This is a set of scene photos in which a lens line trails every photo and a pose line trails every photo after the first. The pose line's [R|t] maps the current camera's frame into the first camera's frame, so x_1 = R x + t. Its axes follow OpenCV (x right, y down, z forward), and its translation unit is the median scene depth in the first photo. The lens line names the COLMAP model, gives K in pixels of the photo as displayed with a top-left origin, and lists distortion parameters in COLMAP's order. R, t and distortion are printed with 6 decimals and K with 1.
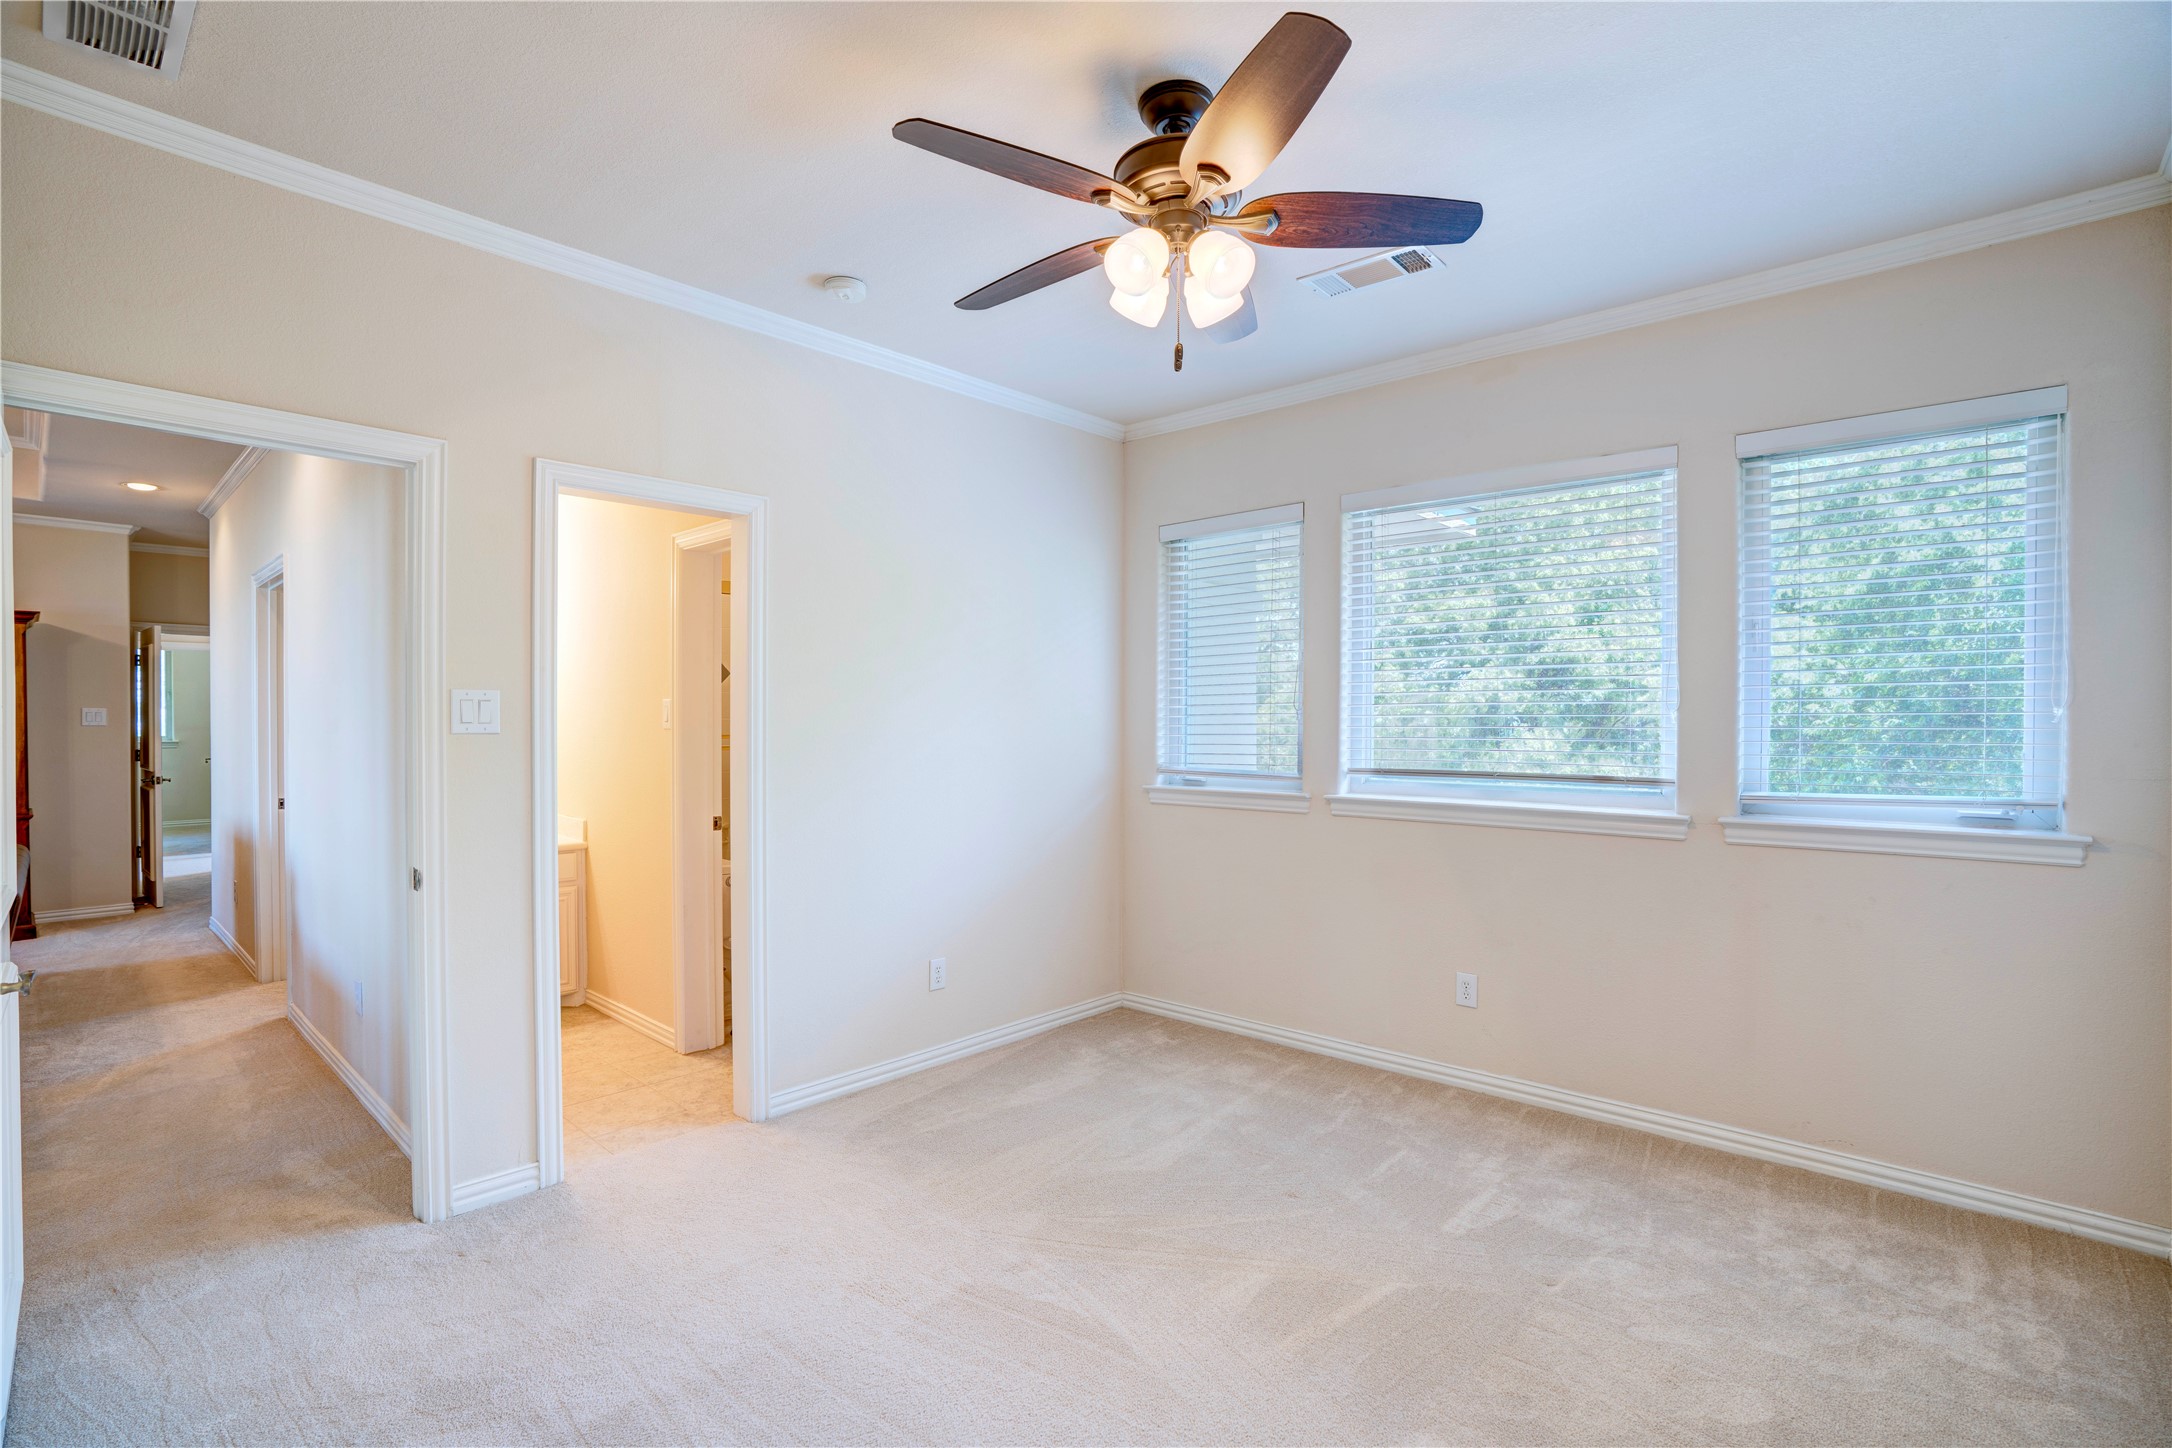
lens RADIAL K [[1004.8, 0, 1086.0], [0, 1004.8, 724.0], [0, 0, 1]] dist [-0.062870, 0.016744]
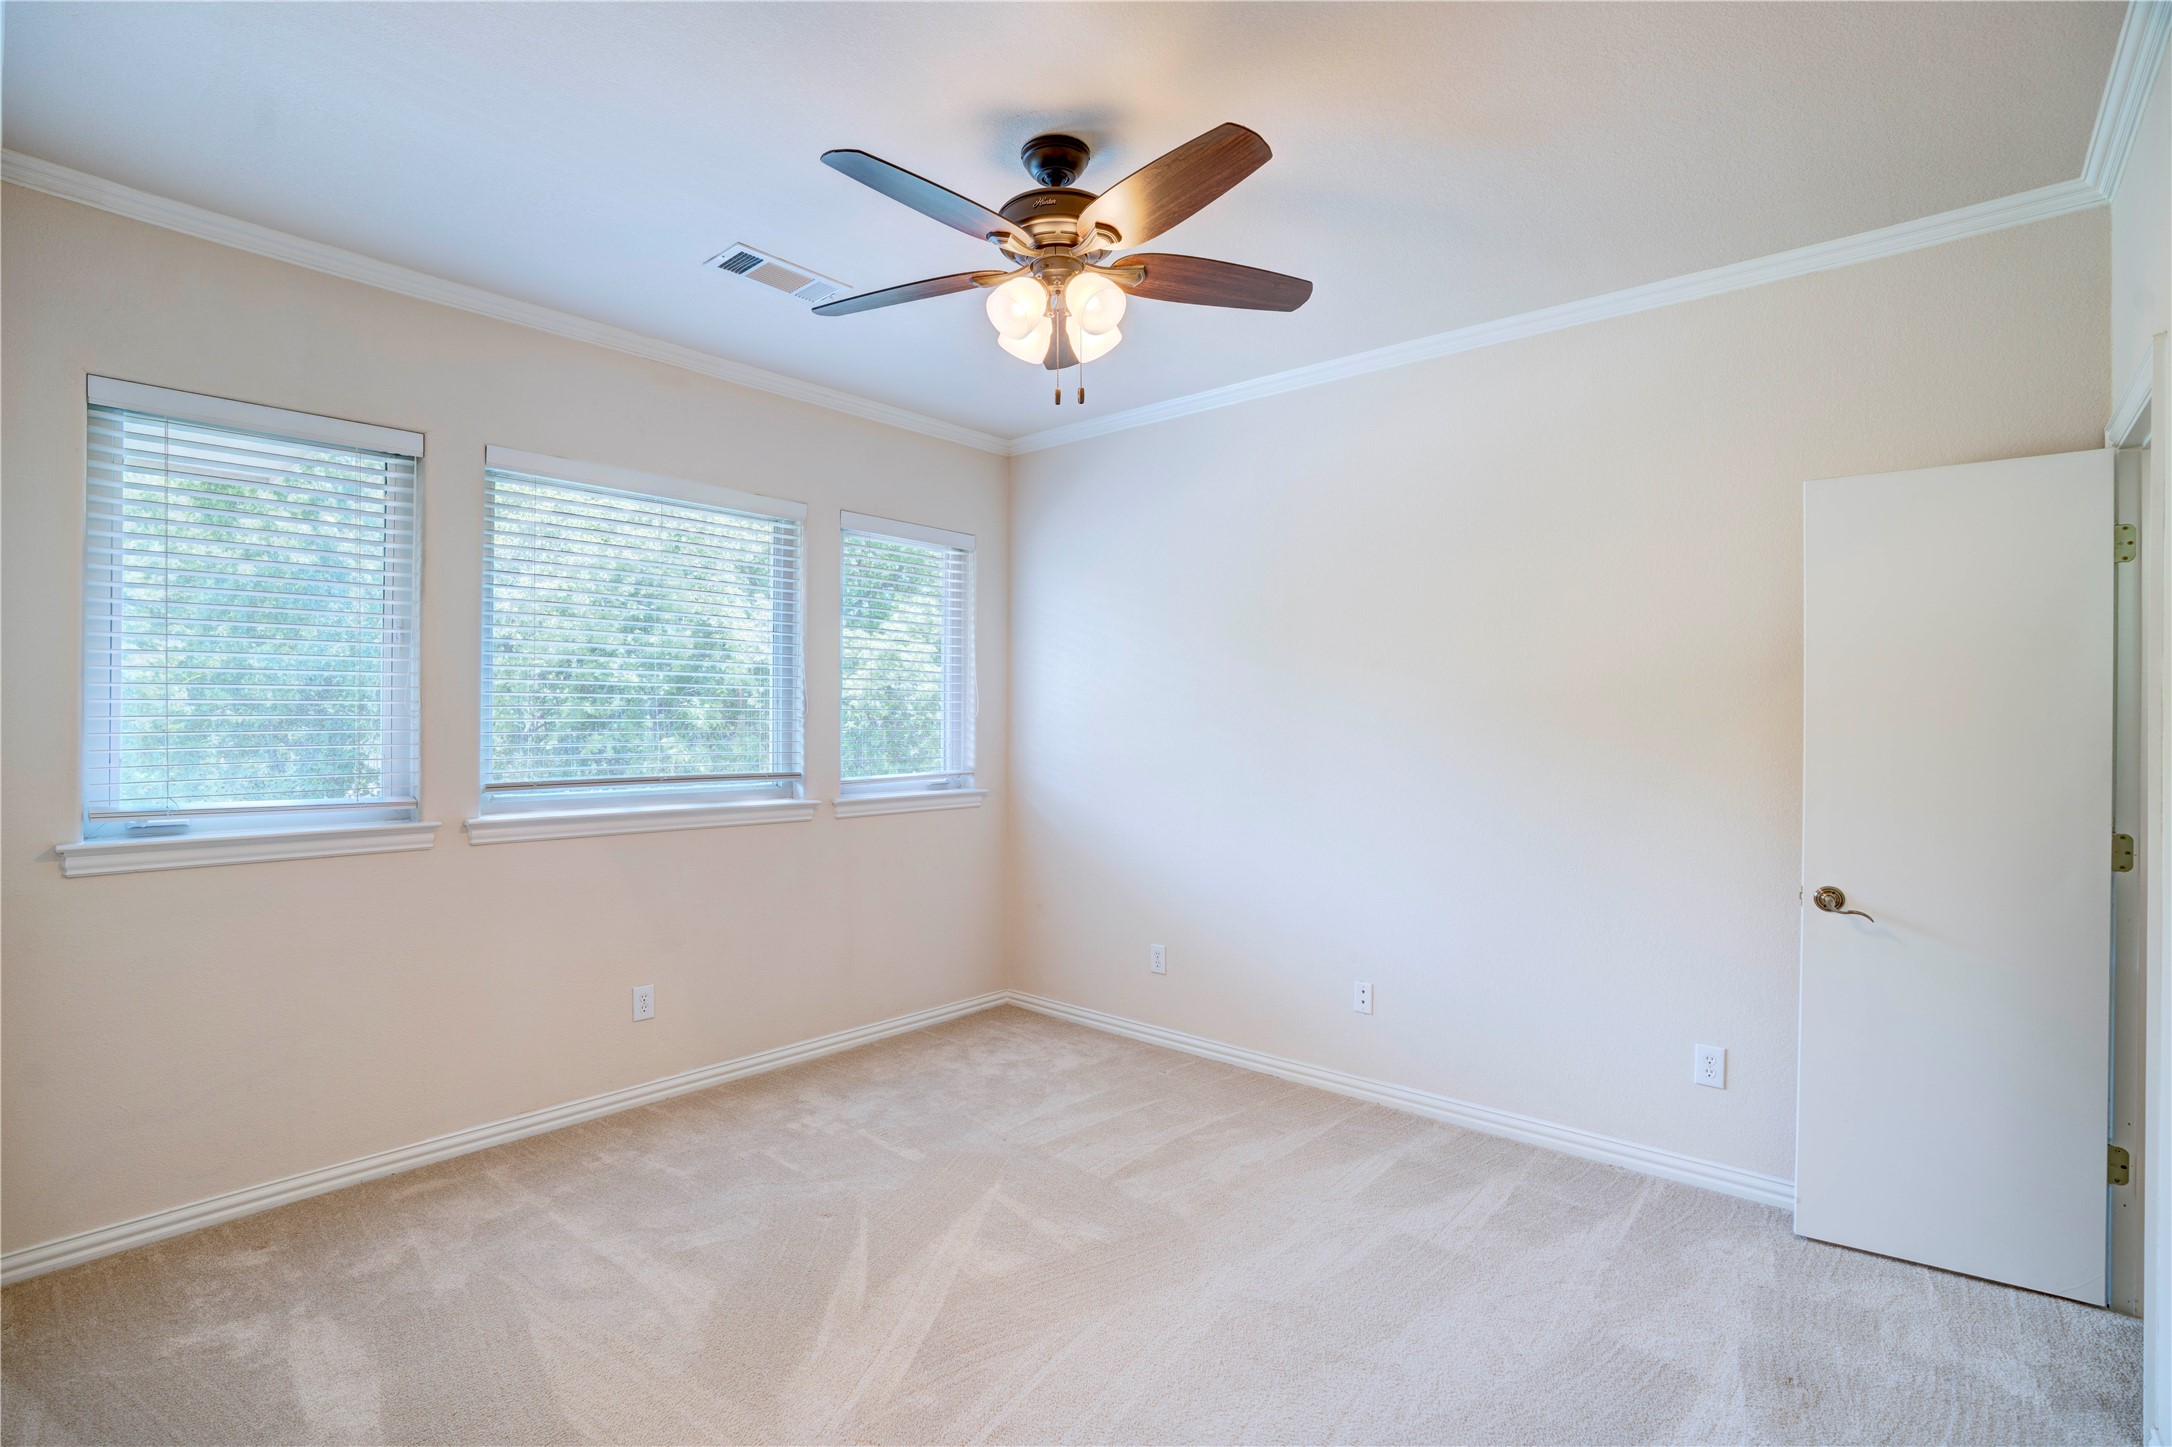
lens RADIAL K [[1004.8, 0, 1086.0], [0, 1004.8, 723.5], [0, 0, 1]] dist [-0.062870, 0.016744]
pose [[-0.030663, -0.003475, 0.999524, -0.664805], [-0.002729, 0.999991, 0.003393, -0.011080], [-0.999526, -0.002624, -0.030672, 0.665298]]
